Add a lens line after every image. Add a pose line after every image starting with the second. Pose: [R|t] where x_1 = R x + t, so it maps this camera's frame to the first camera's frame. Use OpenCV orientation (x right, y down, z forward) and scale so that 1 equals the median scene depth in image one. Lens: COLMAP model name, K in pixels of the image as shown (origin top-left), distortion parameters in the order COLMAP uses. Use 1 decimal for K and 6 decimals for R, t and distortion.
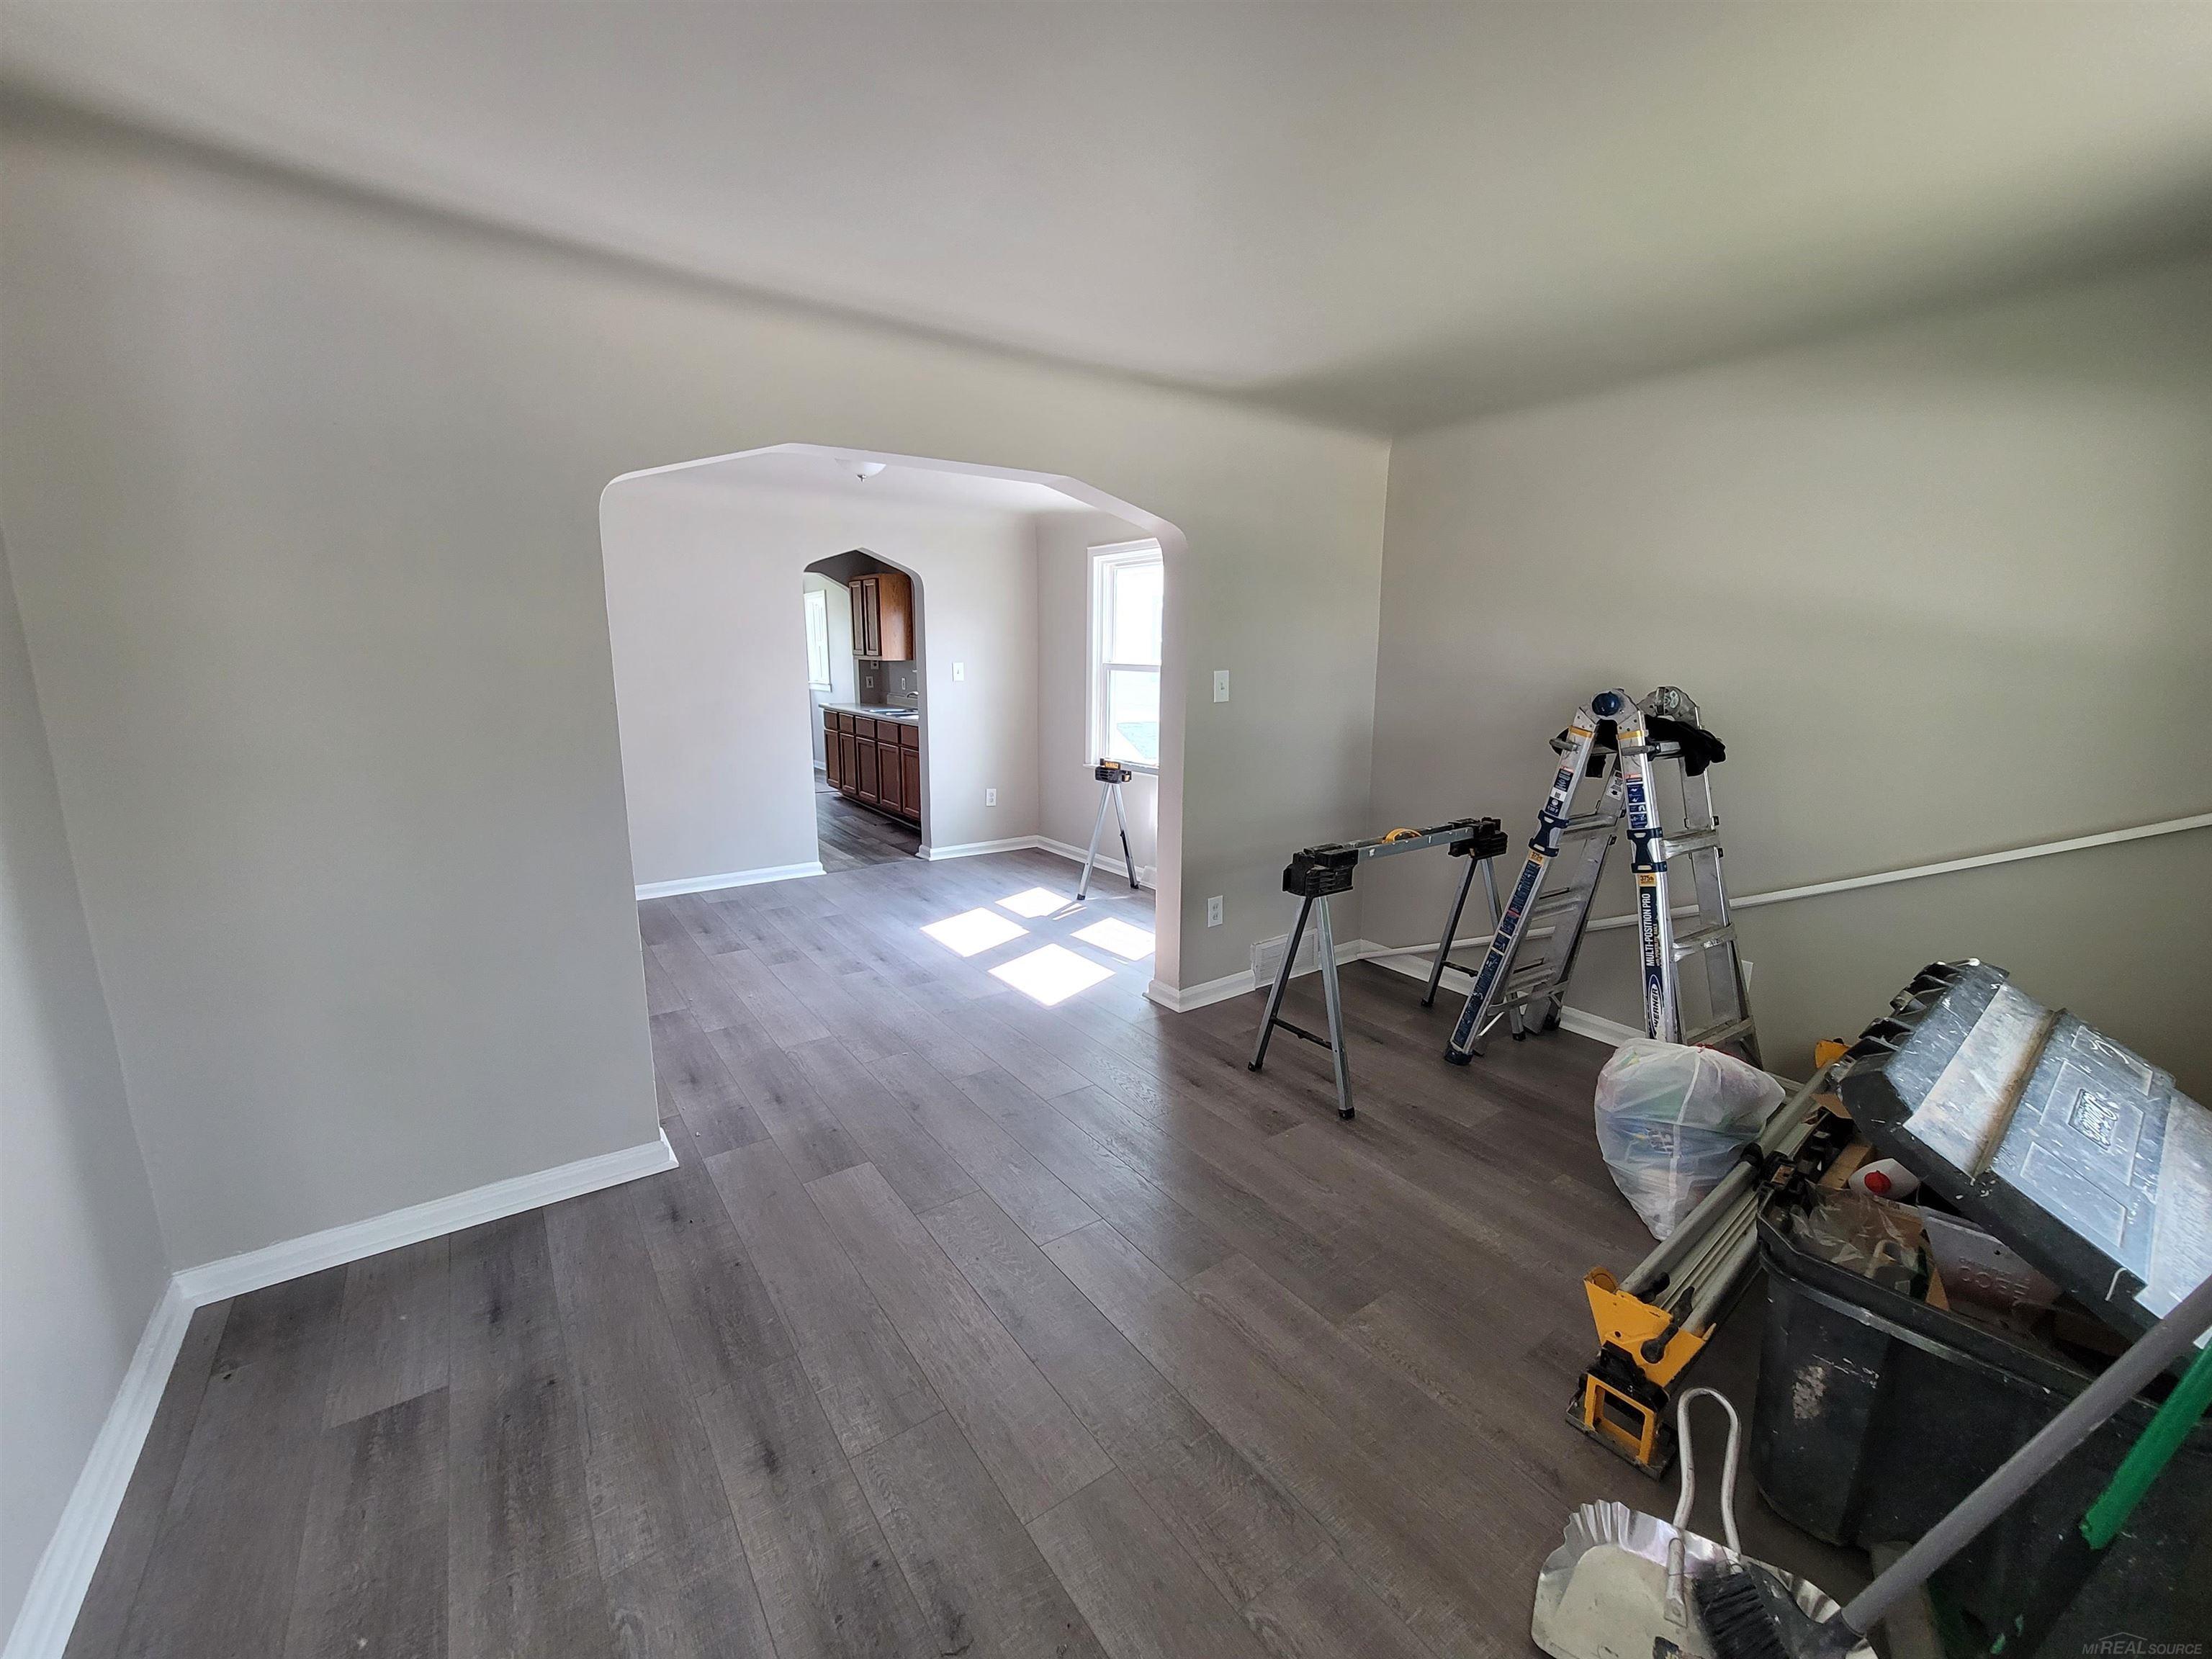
lens RADIAL K [[900.1, 0, 1118.4], [0, 900.1, 820.4], [0, 0, 1]] dist [-0.002695, -0.000391]
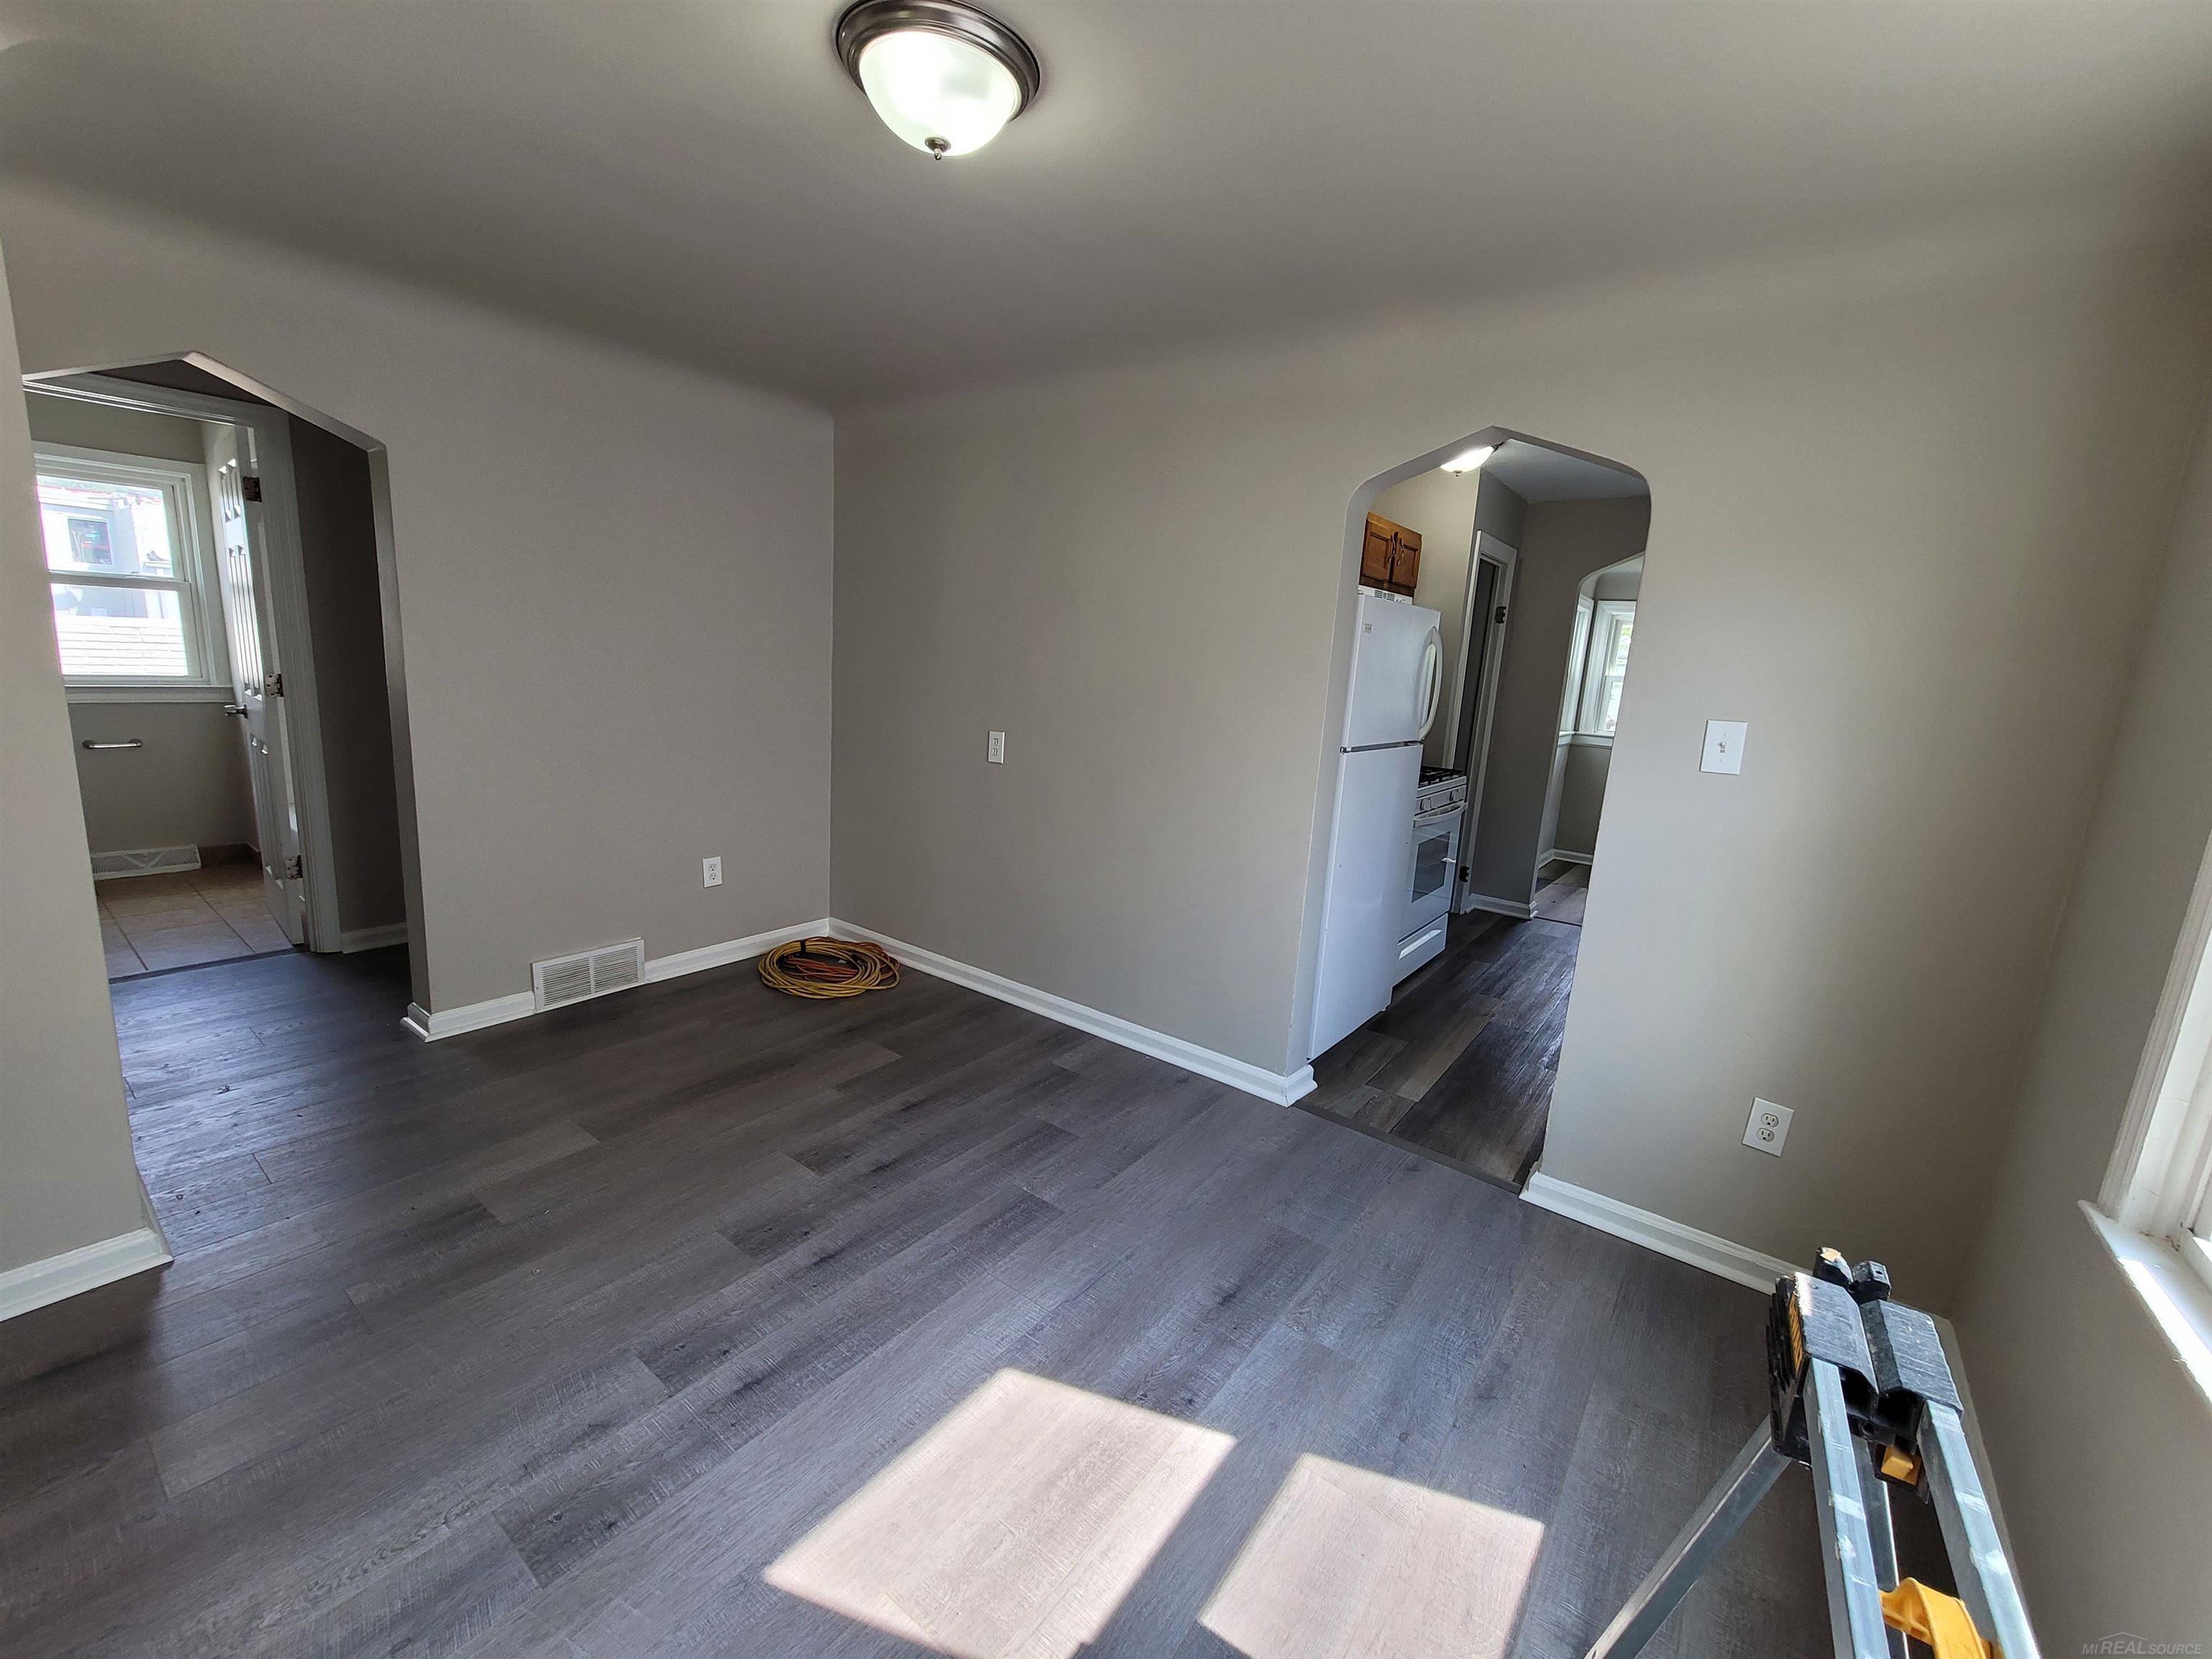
lens RADIAL K [[900.1, 0, 1118.4], [0, 900.1, 820.4], [0, 0, 1]] dist [-0.002695, -0.000391]
pose [[0.303174, 0.184969, -0.934811, 0.097520], [-0.239228, 0.964339, 0.113226, -0.145763], [0.922418, 0.189305, 0.336612, 0.808533]]
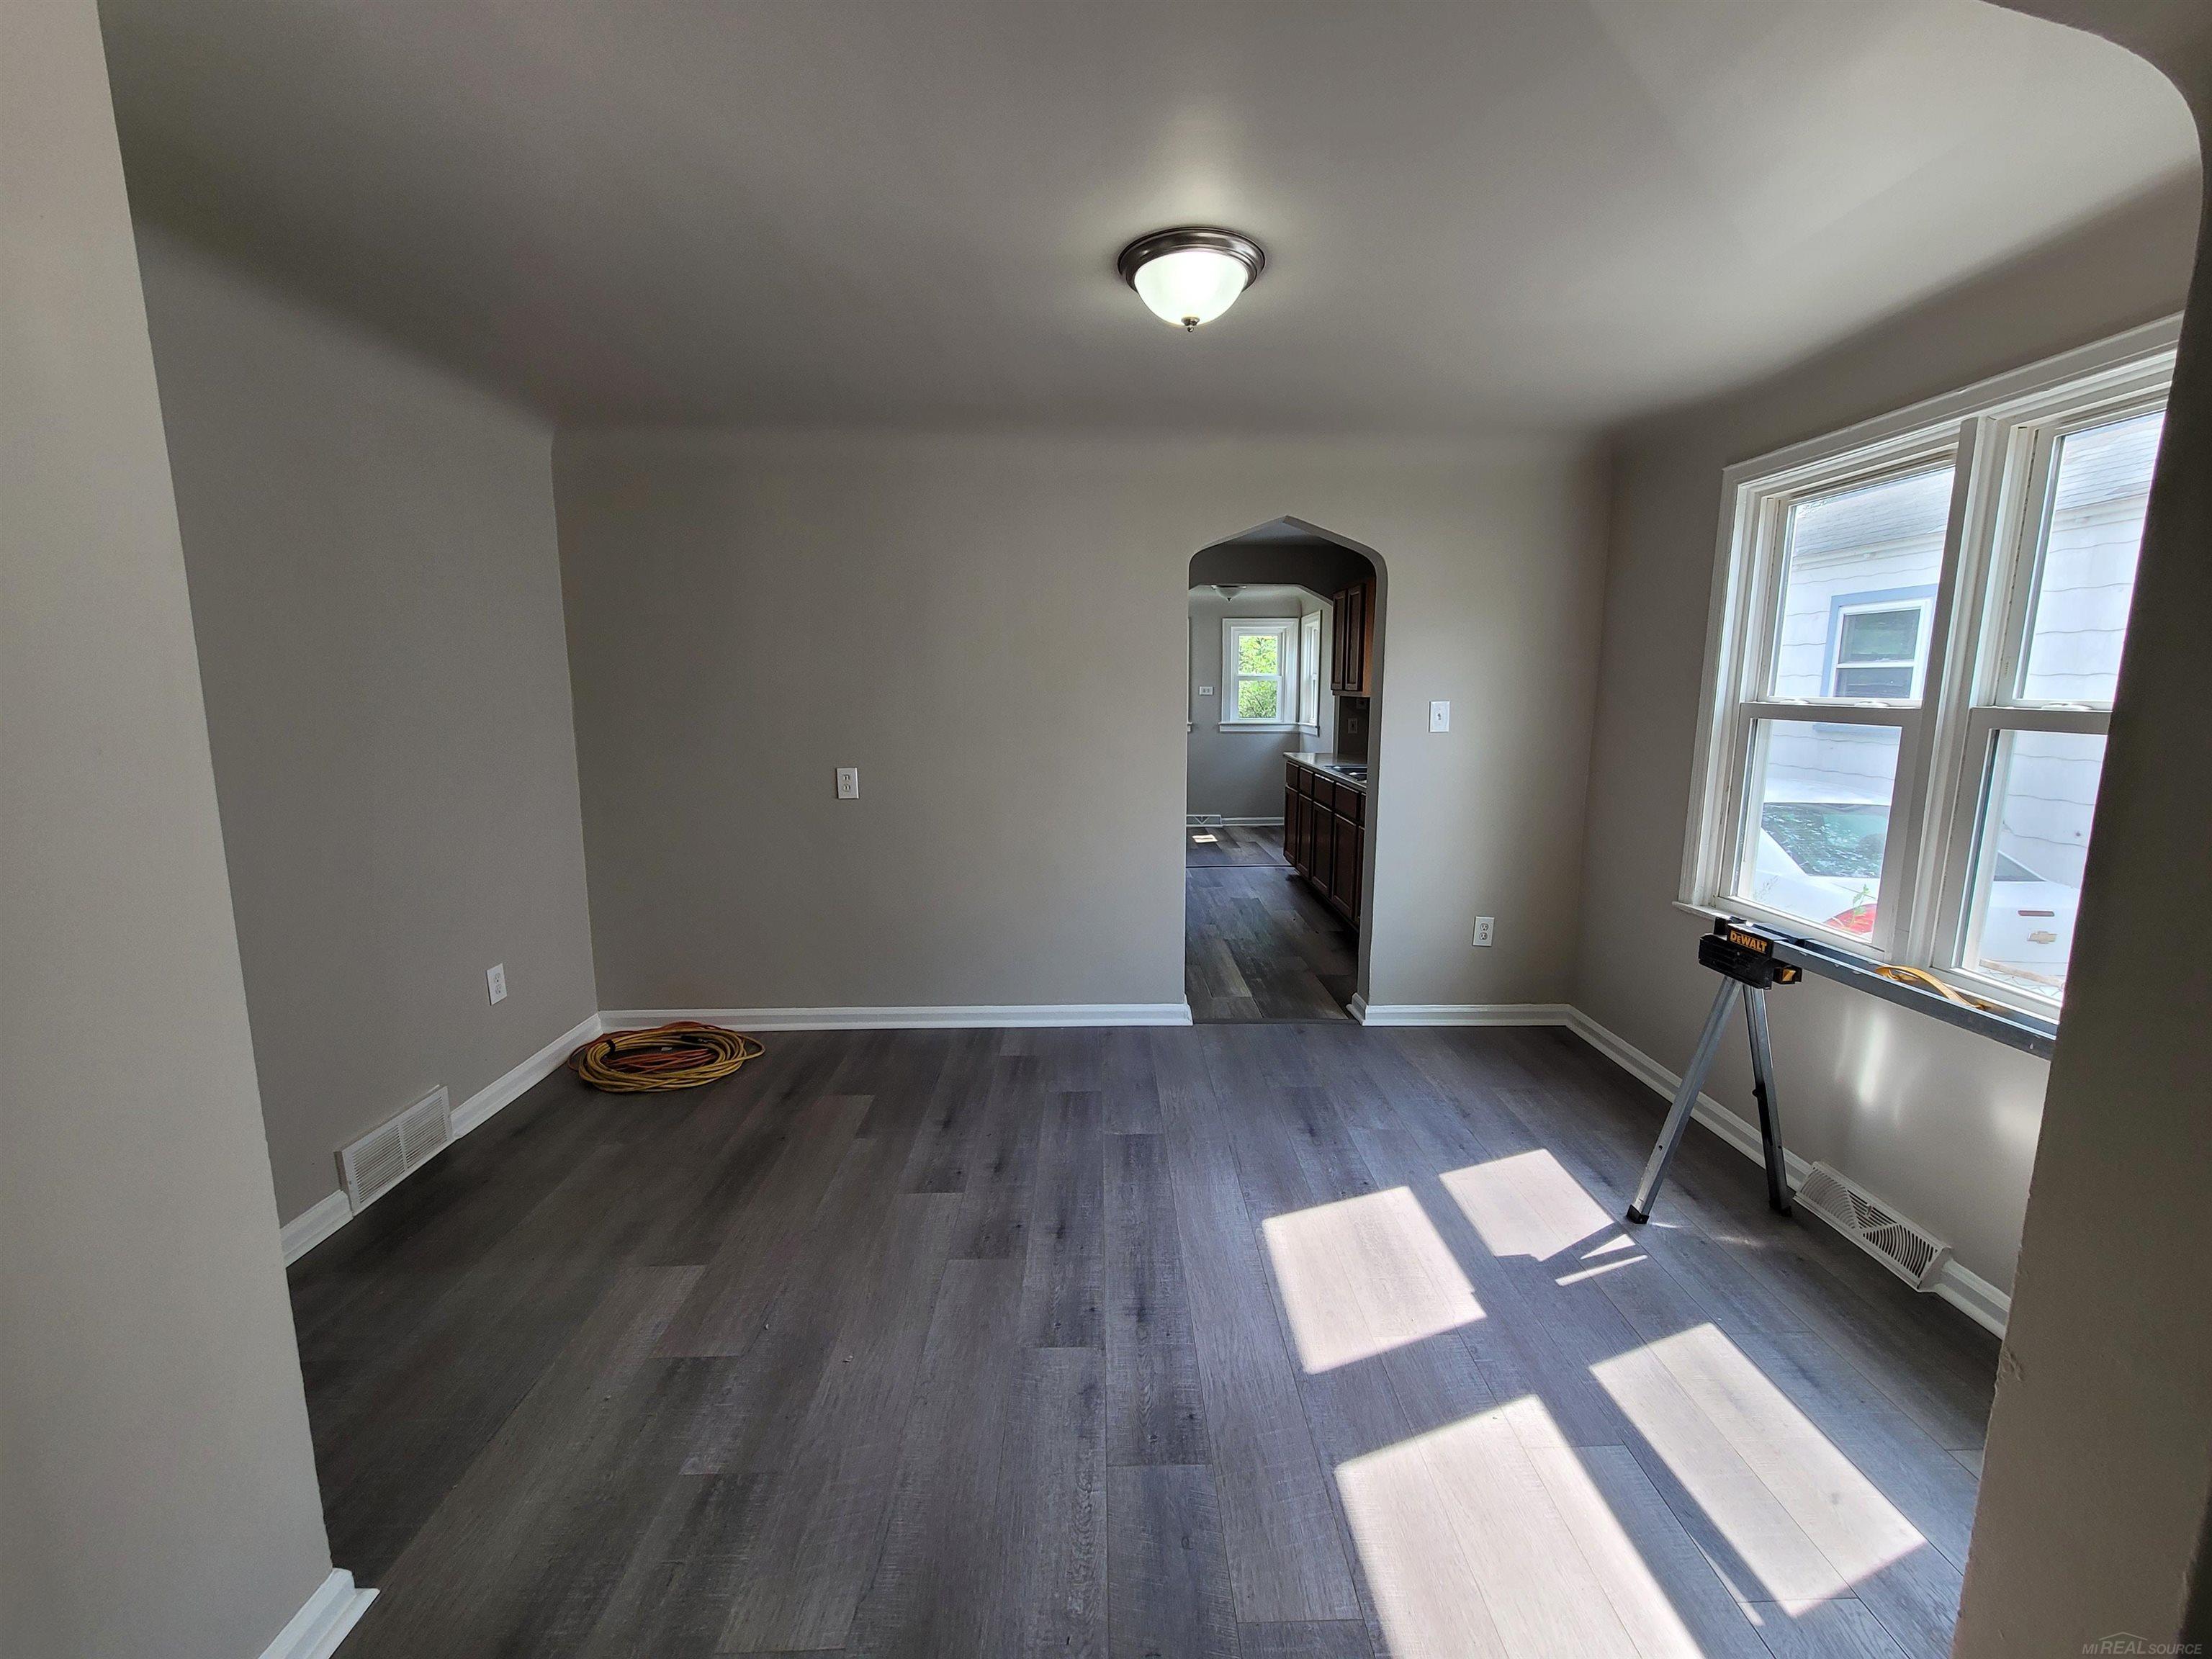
lens RADIAL K [[900.1, 0, 1118.4], [0, 900.1, 820.4], [0, 0, 1]] dist [-0.002695, -0.000391]
pose [[0.824323, 0.078013, -0.560719, -0.019164], [-0.100228, 0.994925, -0.008922, -0.085747], [0.557177, 0.063554, 0.827958, 0.482162]]
